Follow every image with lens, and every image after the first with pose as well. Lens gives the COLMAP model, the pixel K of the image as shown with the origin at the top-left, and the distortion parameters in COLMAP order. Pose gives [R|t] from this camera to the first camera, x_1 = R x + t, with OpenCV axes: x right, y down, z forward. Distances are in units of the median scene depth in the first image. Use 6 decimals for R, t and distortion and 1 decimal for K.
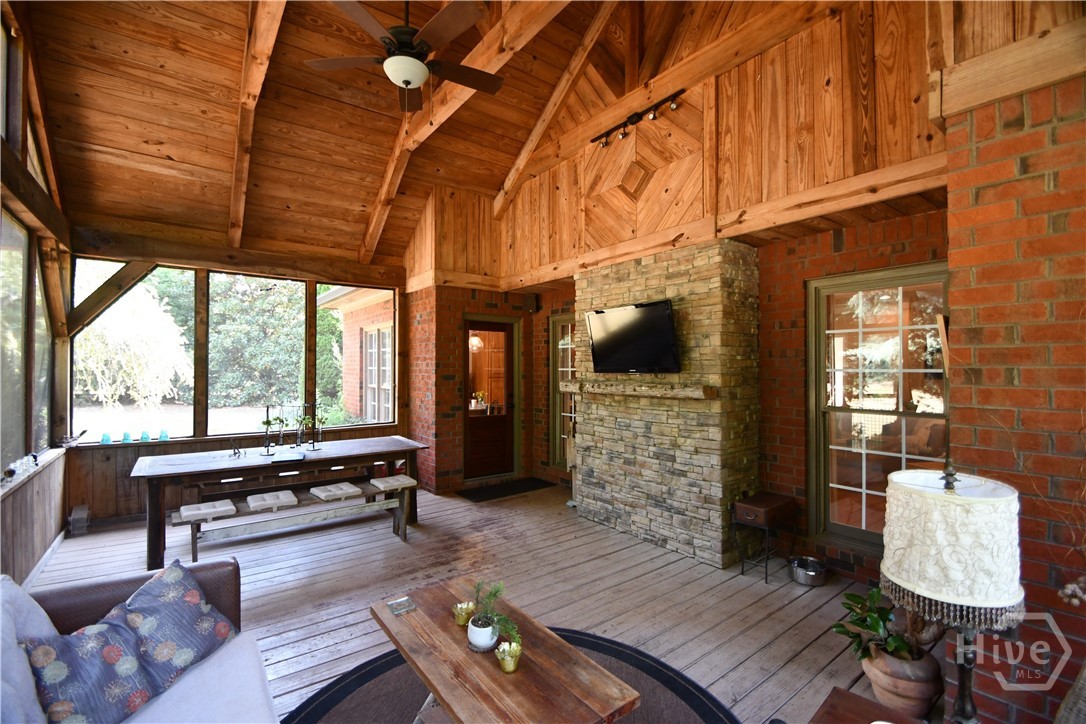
lens RADIAL K [[477.1, 0, 534.7], [0, 477.1, 365.4], [0, 0, 1]] dist [0.013298, -0.018601]
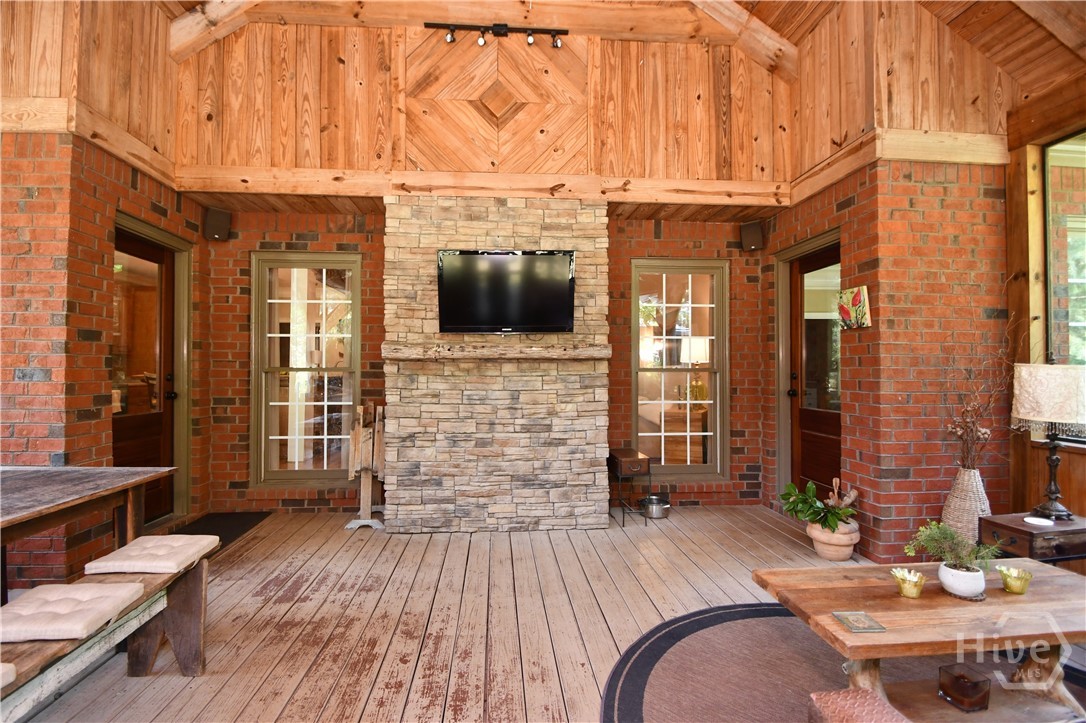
lens RADIAL K [[511.9, 0, 537.6], [0, 511.9, 363.5], [0, 0, 1]] dist [0.011663, -0.016944]
pose [[0.527846, 0.012494, 0.849248, -0.535968], [-0.004551, 0.999919, -0.011882, 0.081957], [-0.849328, 0.002407, 0.527860, 0.491885]]
